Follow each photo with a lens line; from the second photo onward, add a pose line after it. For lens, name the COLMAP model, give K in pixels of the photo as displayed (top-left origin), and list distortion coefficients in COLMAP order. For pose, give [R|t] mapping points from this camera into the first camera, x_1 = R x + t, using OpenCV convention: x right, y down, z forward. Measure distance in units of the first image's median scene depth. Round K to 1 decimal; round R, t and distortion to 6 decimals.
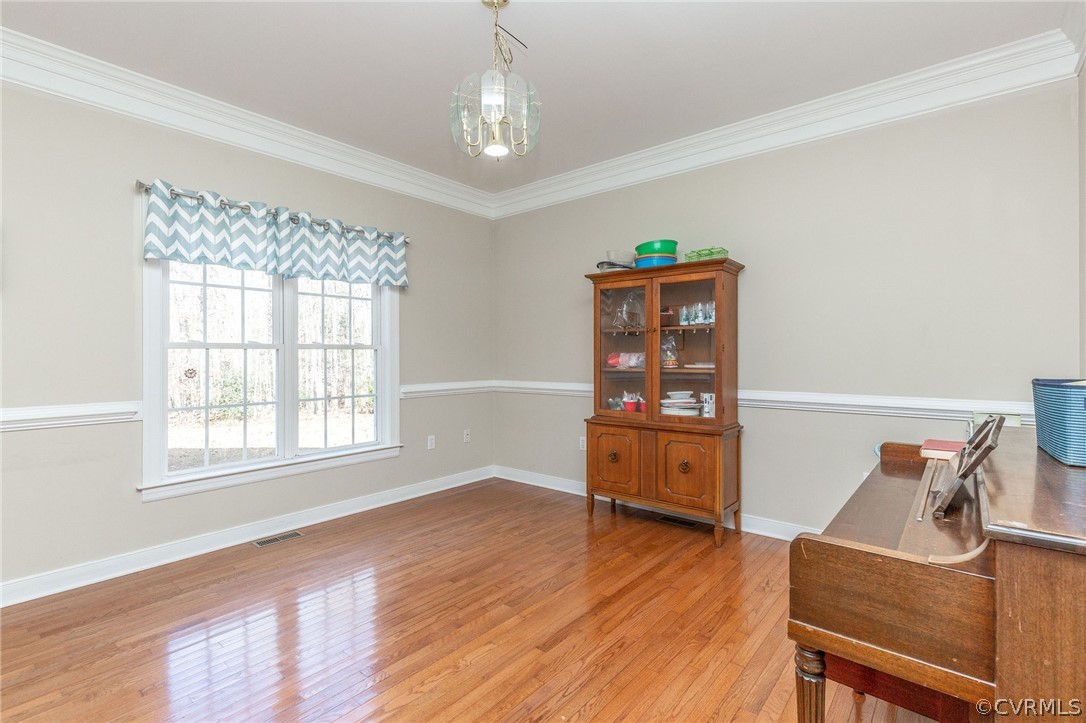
lens RADIAL K [[507.5, 0, 537.7], [0, 507.5, 363.5], [0, 0, 1]] dist [0.036557, -0.000281]
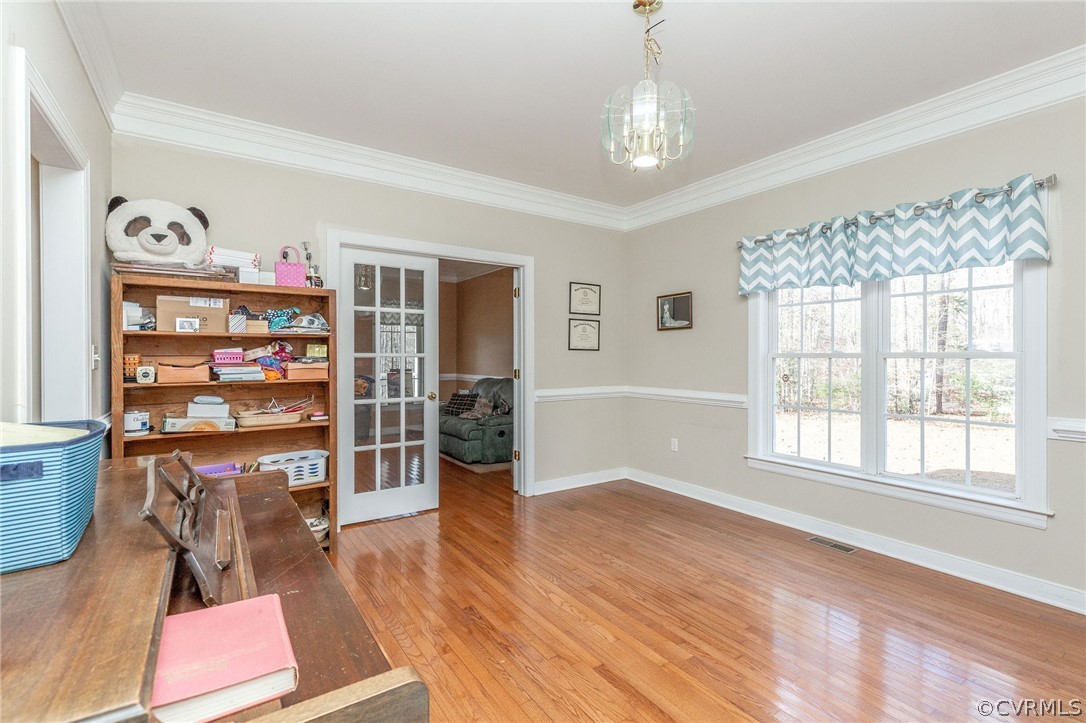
lens RADIAL K [[484.9, 0, 543.0], [0, 484.9, 361.5], [0, 0, 1]] dist [-0.014813, 0.000222]
pose [[-0.270587, 0.005110, -0.962682, 0.603188], [-0.025293, 0.999603, 0.012416, -0.019923], [0.962363, 0.027709, -0.270350, 0.747992]]
